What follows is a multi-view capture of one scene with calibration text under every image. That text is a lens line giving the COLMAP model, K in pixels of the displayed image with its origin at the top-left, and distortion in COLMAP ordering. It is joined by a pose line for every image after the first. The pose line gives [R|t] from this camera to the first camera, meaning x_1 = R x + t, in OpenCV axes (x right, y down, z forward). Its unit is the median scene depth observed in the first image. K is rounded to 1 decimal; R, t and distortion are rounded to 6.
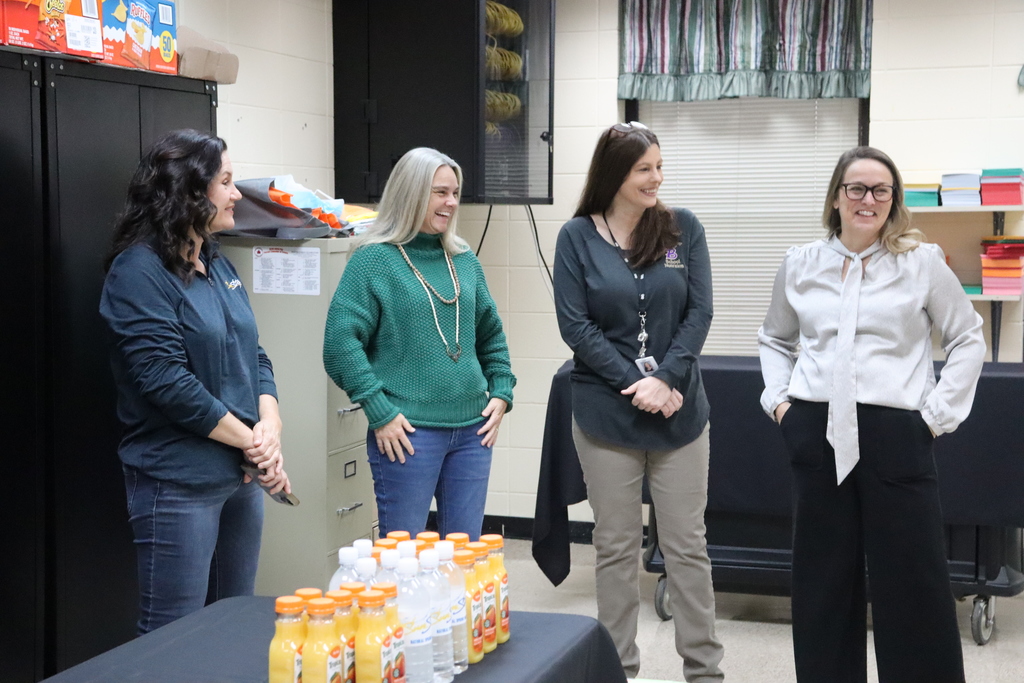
lens RADIAL K [[1701.0, 0, 512.0], [0, 1701.0, 341.5], [0, 0, 1]] dist [0.172951, -0.013932]
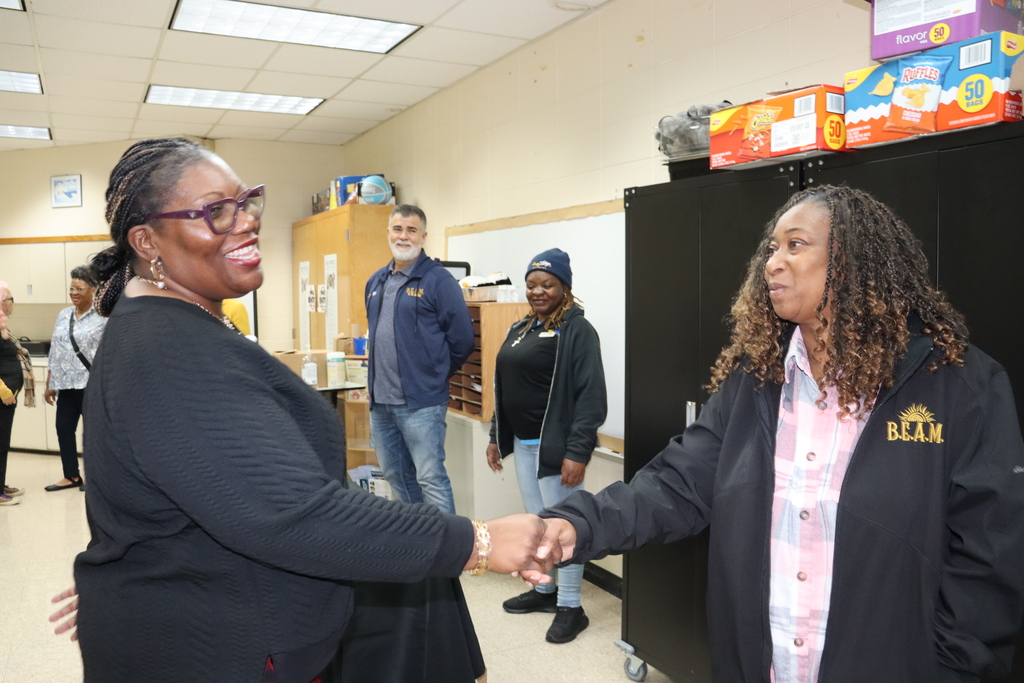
lens RADIAL K [[848.4, 0, 512.0], [0, 848.4, 341.5], [0, 0, 1]] dist [-0.156565, 0.139944]
pose [[-0.695645, 0.041657, -0.717177, 0.246205], [-0.053680, 0.992512, 0.109718, -0.086502], [0.716377, 0.114823, -0.688200, 1.157371]]
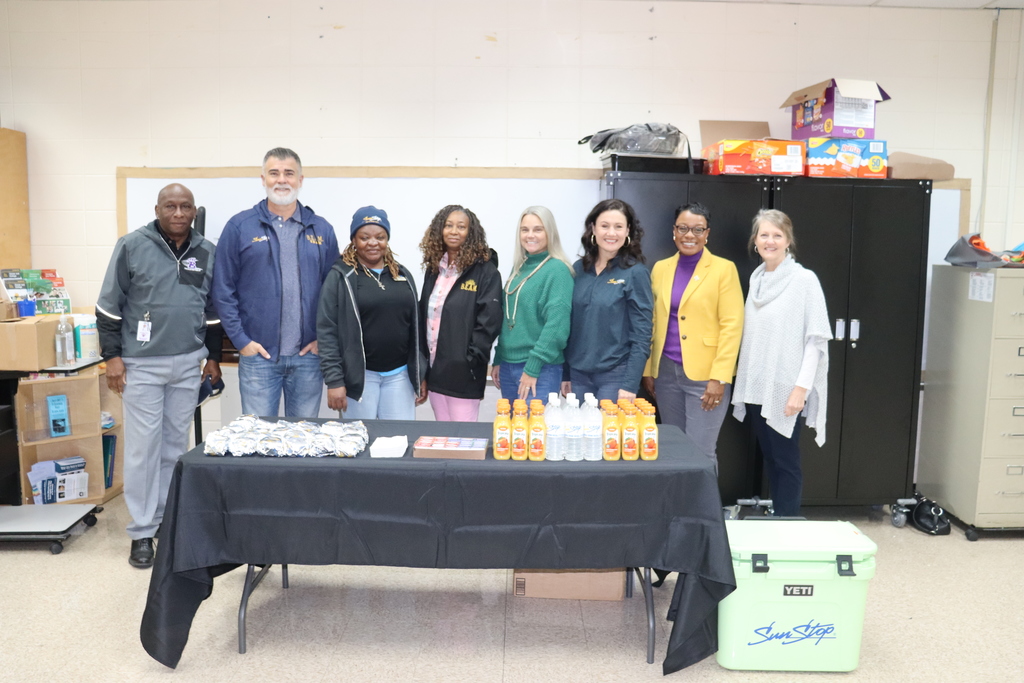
lens RADIAL K [[848.4, 0, 512.0], [0, 848.4, 341.5], [0, 0, 1]] dist [-0.156565, 0.139944]
pose [[0.311797, 0.108092, -0.943980, 0.574158], [-0.083539, 0.992779, 0.086087, -0.021249], [0.946469, 0.052017, 0.318575, 0.346987]]
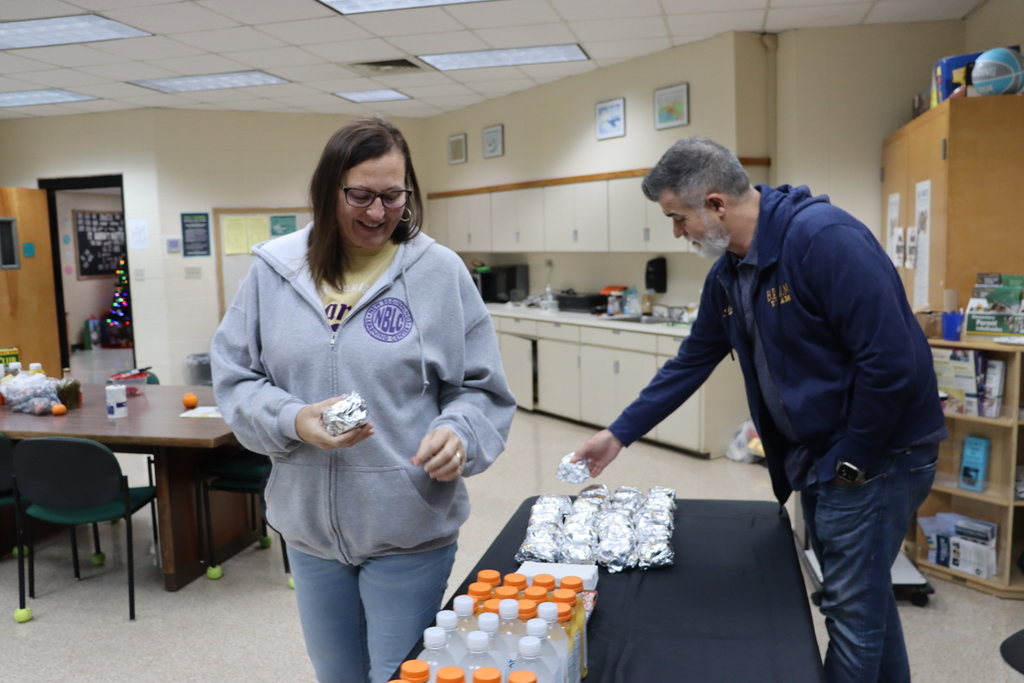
lens RADIAL K [[911.0, 0, 509.3], [0, 911.0, 357.2], [0, 0, 1]] dist [-0.163241, 0.177826]
pose [[-0.996358, 0.030196, -0.079742, -0.024480], [0.013460, 0.979167, 0.202608, -0.073817], [0.084198, 0.200797, -0.976008, 0.902157]]
